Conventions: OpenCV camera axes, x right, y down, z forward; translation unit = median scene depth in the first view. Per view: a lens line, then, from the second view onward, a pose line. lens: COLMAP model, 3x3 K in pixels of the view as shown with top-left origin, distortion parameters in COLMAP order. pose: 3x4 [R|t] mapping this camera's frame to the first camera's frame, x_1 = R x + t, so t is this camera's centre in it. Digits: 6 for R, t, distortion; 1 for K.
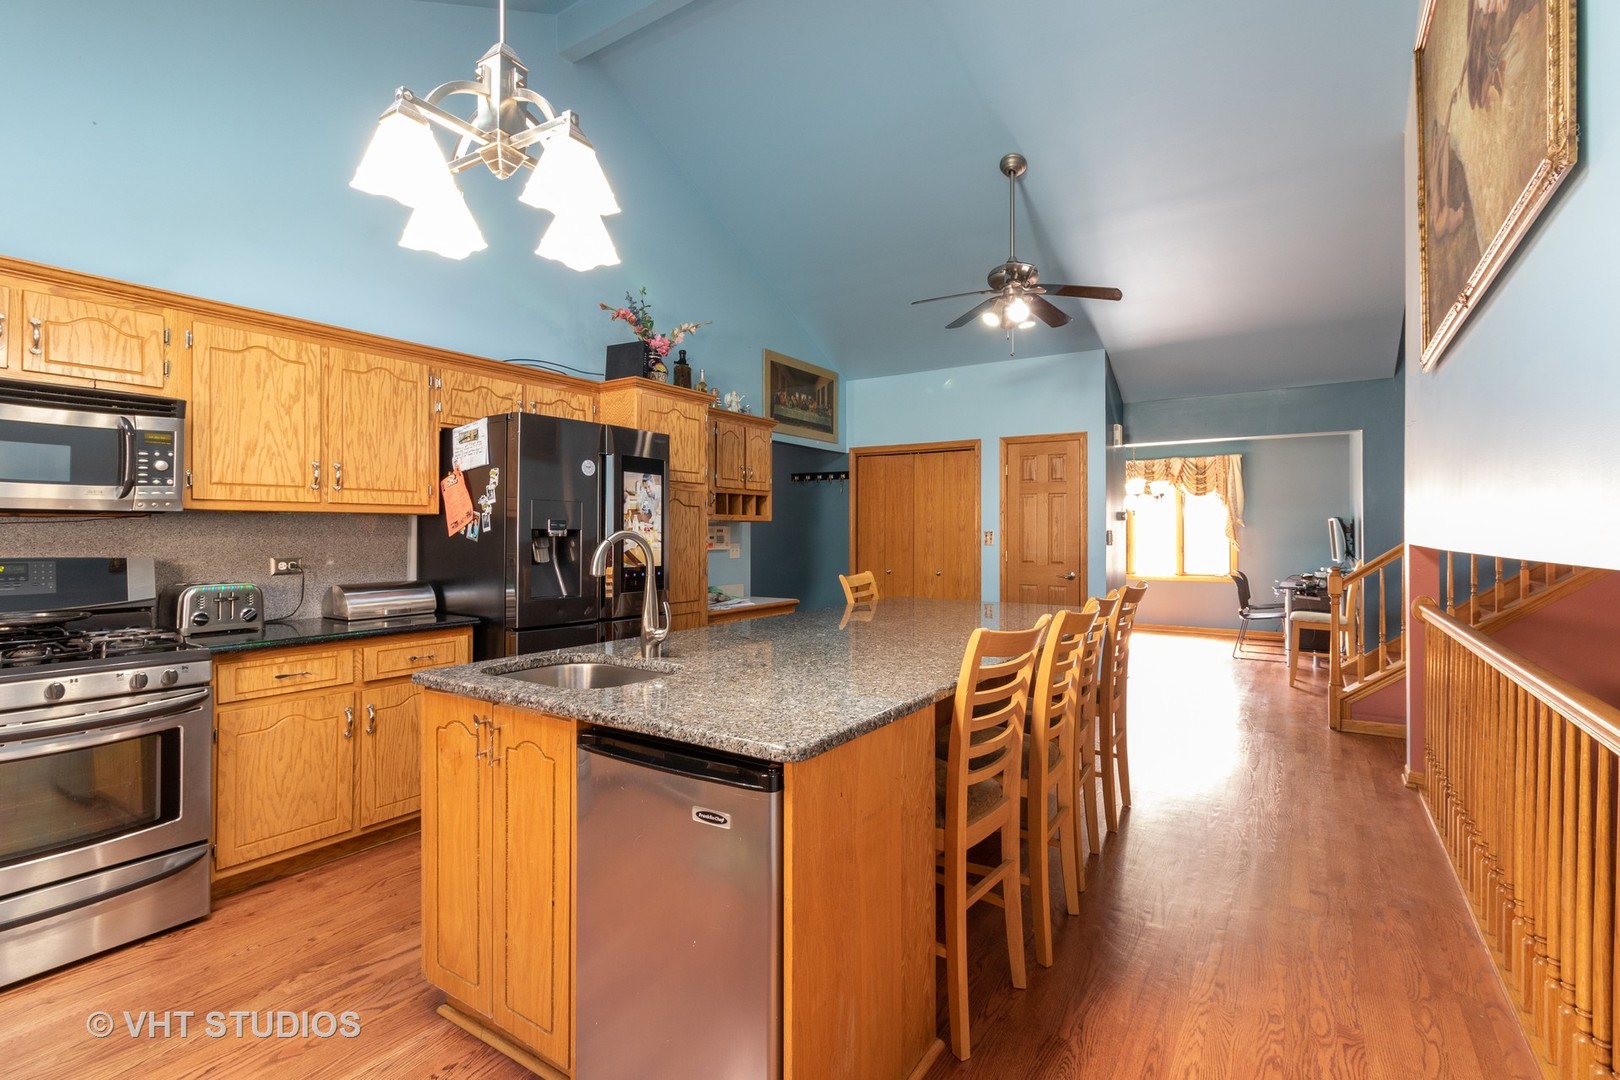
lens RADIAL K [[753.1, 0, 806.8], [0, 753.1, 533.9], [0, 0, 1]] dist [0.005987, 0.000270]
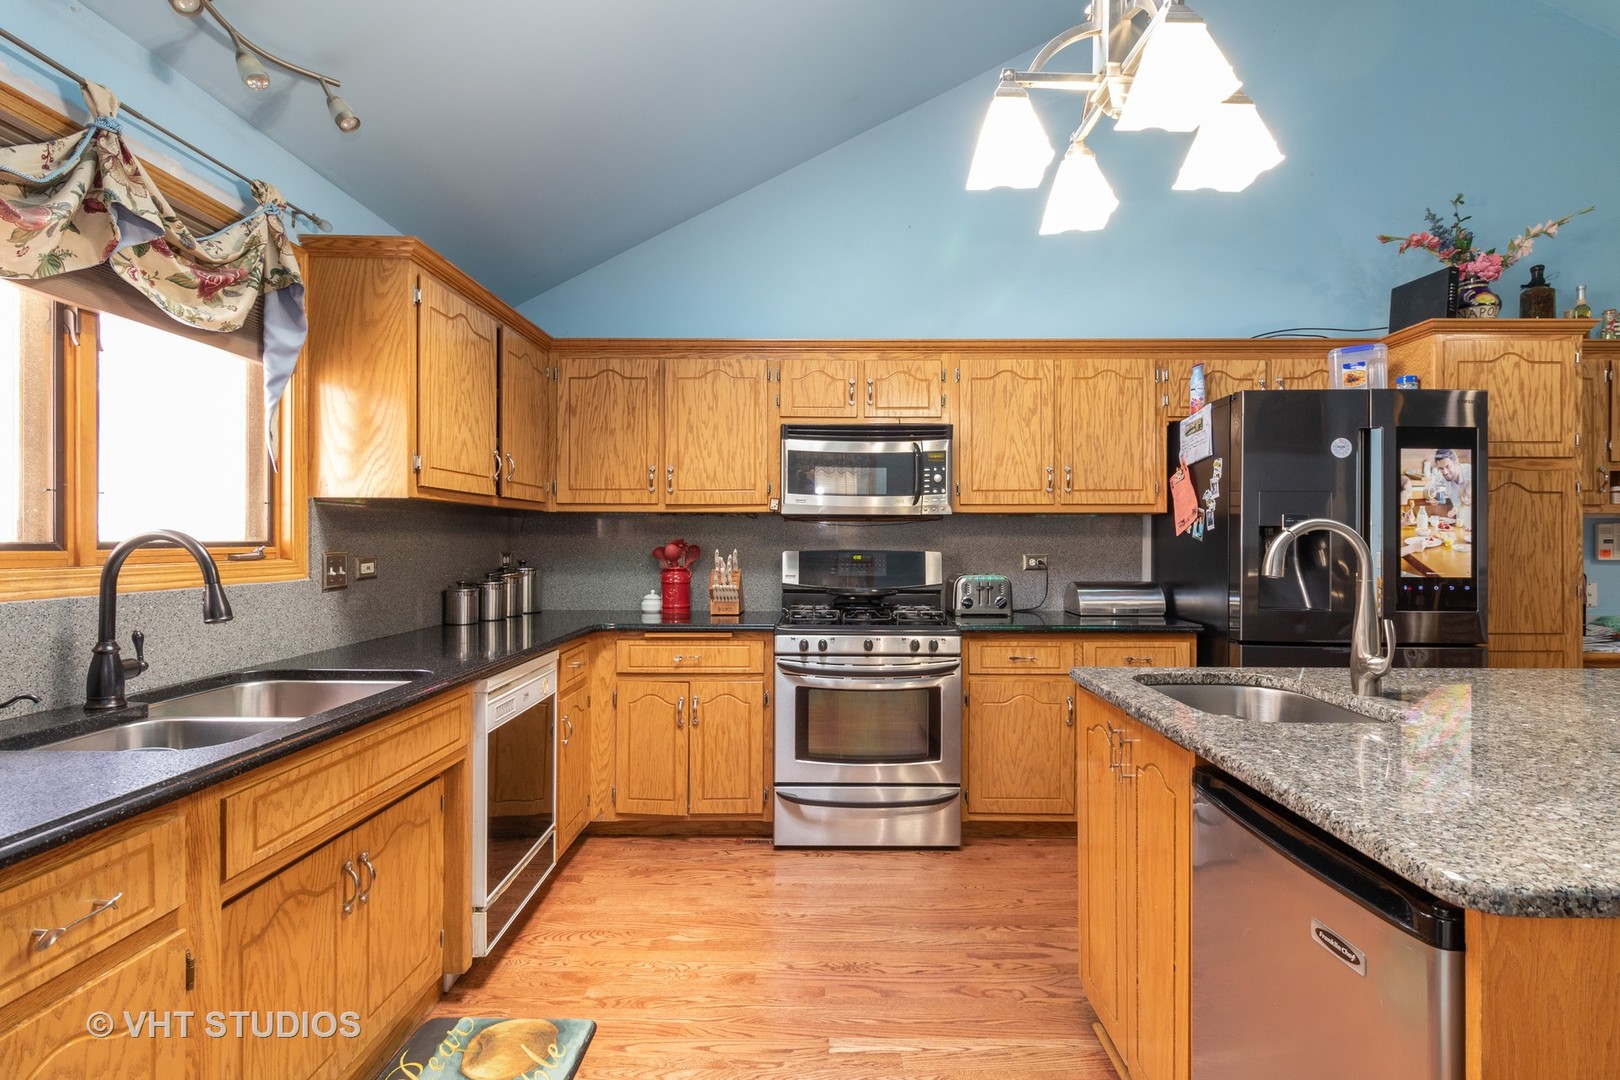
lens RADIAL K [[753.1, 0, 812.5], [0, 753.1, 539.4], [0, 0, 1]] dist [0.005987, 0.000270]
pose [[0.549872, 0.000487, -0.835249, 0.080454], [-0.004643, 0.999986, -0.002473, 0.015463], [0.835236, 0.005238, 0.549866, 0.128300]]
